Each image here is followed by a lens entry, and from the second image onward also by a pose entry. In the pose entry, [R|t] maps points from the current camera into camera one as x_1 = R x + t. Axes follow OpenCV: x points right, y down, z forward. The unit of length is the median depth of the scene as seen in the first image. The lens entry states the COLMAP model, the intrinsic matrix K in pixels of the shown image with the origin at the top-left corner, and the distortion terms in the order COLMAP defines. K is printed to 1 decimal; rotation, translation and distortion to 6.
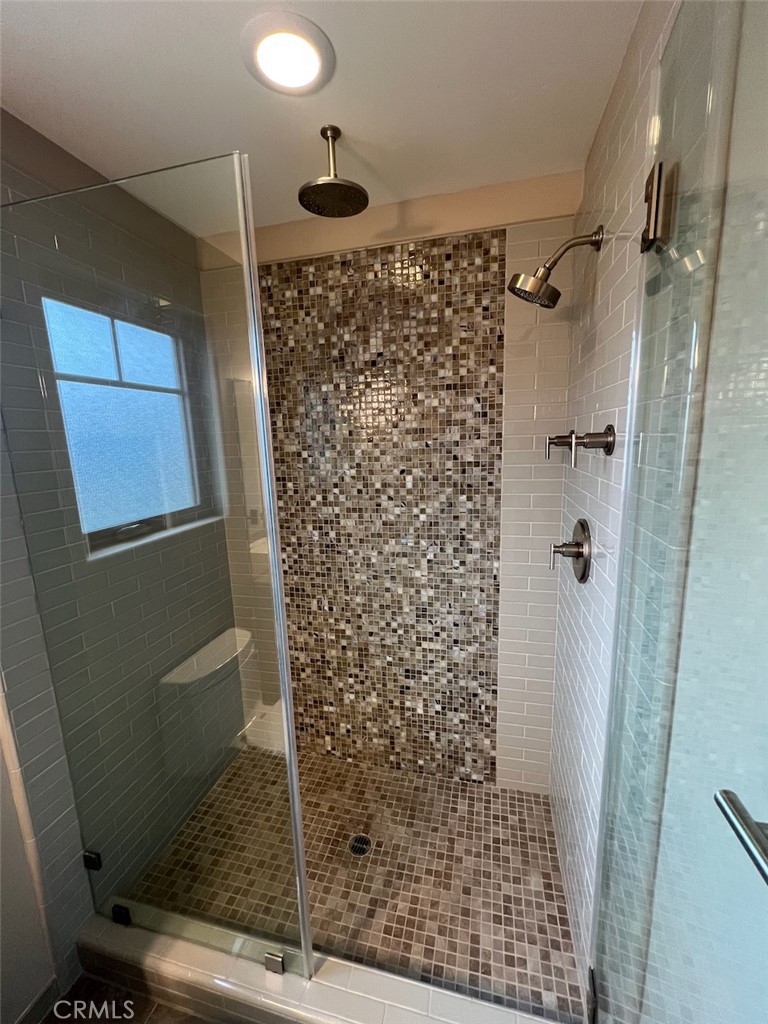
lens RADIAL K [[409.5, 0, 389.9], [0, 409.5, 510.3], [0, 0, 1]] dist [-0.002937, 0.000186]
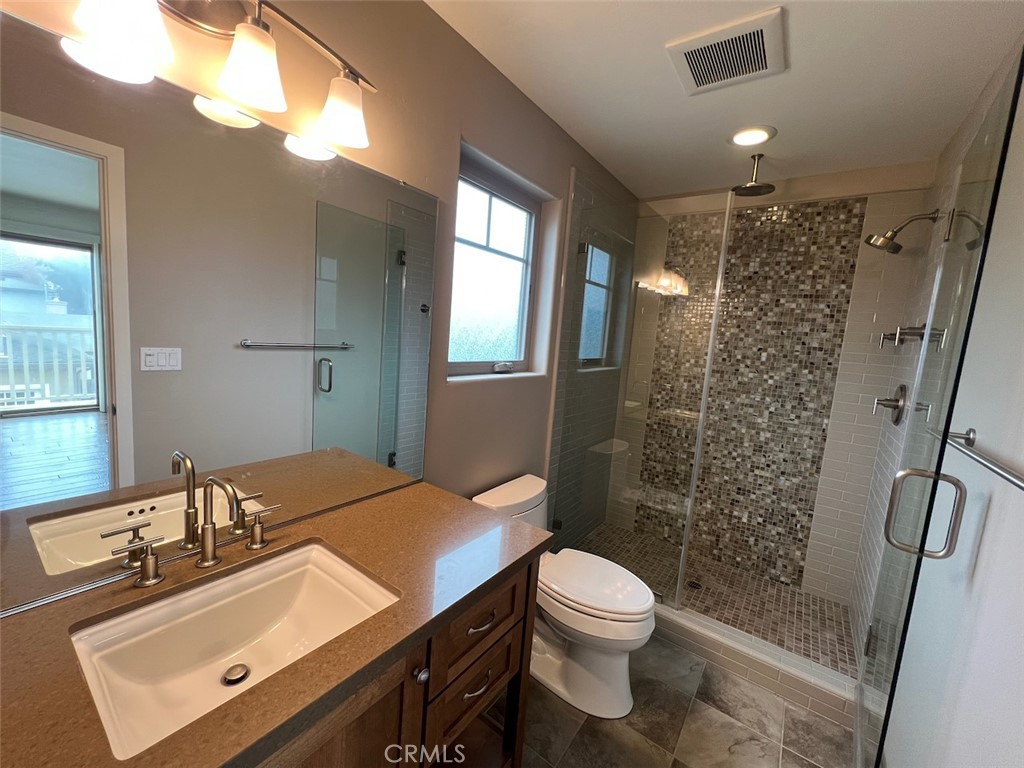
lens RADIAL K [[409.5, 0, 514.4], [0, 409.5, 380.5], [0, 0, 1]] dist [-0.002937, 0.000186]
pose [[0.919615, 0.144489, -0.365281, -0.230255], [-0.168458, 0.985107, -0.034436, 0.219009], [0.354866, 0.093203, 0.930260, -0.694665]]
